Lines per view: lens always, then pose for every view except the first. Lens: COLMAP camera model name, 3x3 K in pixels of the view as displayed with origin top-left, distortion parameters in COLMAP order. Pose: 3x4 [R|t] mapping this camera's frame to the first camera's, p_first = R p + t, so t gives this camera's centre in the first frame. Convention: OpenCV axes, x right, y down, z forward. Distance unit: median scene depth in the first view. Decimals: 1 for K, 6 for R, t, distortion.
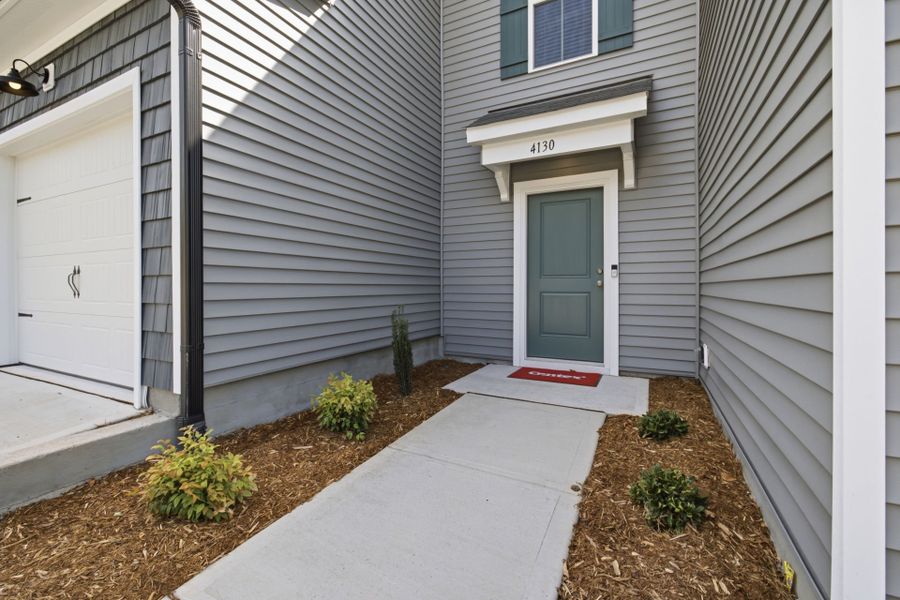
lens RADIAL K [[379.7, 0, 450.7], [0, 379.7, 288.5], [0, 0, 1]] dist [0.002180, 0.000192]
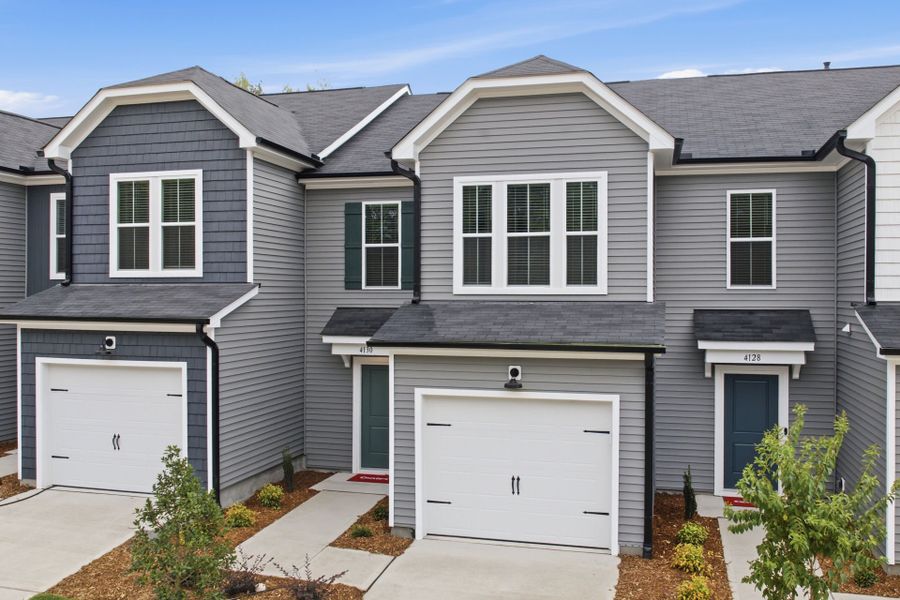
lens RADIAL K [[785.5, 0, 452.9], [0, 785.5, 301.2], [0, 0, 1]] dist [0.003874, -0.001279]
pose [[0.977443, 0.002594, 0.211185, -0.127203], [-0.003788, 0.999979, 0.005247, -0.578411], [-0.211167, -0.005929, 0.977432, -2.480249]]
